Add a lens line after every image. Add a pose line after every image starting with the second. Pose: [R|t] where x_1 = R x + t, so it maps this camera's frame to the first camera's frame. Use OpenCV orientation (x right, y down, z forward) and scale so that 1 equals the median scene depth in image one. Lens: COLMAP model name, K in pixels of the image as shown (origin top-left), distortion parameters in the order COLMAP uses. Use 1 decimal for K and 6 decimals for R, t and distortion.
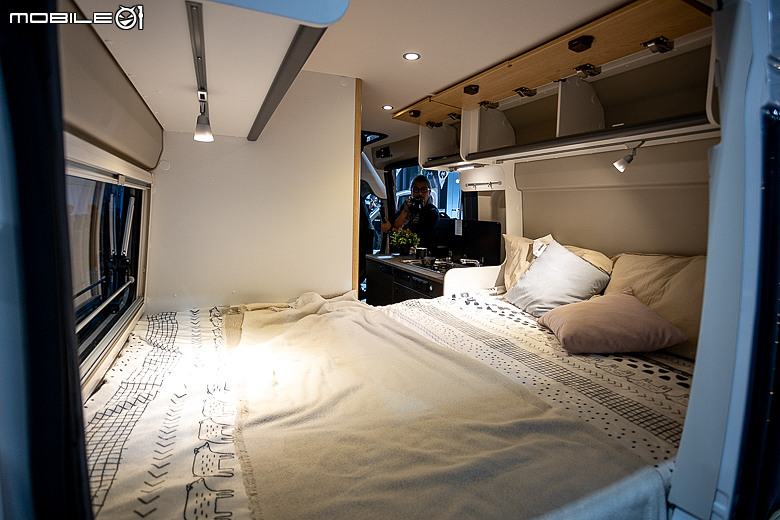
lens RADIAL K [[384.4, 0, 394.2], [0, 384.4, 245.2], [0, 0, 1]] dist [-0.063384, 0.000251]
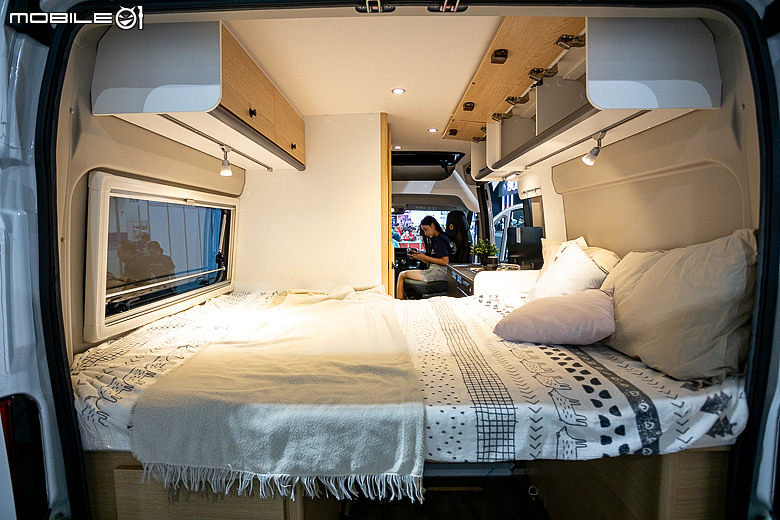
lens RADIAL K [[384.4, 0, 394.2], [0, 384.4, 245.2], [0, 0, 1]] dist [-0.063384, 0.000251]
pose [[0.904301, -0.015324, -0.426620, 0.419949], [-0.008456, 0.998516, -0.053791, 0.053116], [0.426812, 0.052250, 0.902830, -0.075312]]
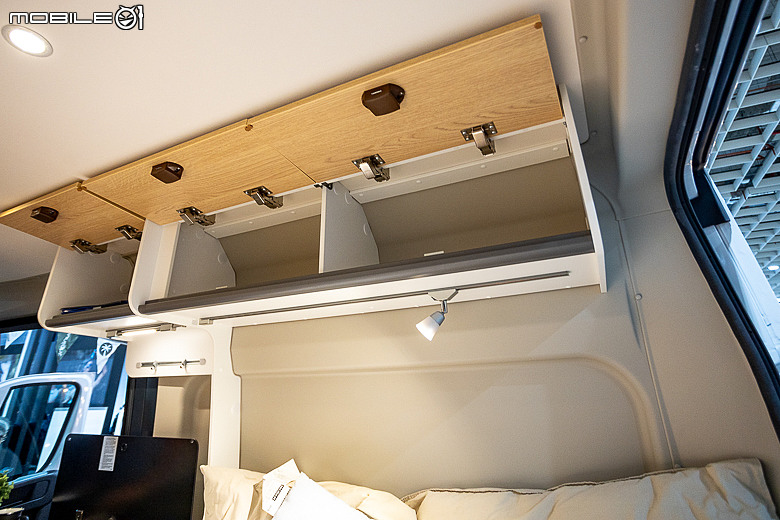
lens RADIAL K [[459.9, 0, 388.7], [0, 459.9, 221.8], [0, 0, 1]] dist [-0.028365, 0.001795]
pose [[0.799025, 0.195761, 0.568539, 0.090812], [0.084555, 0.899545, -0.428566, -0.046295], [-0.595323, 0.390508, 0.702206, 0.354018]]
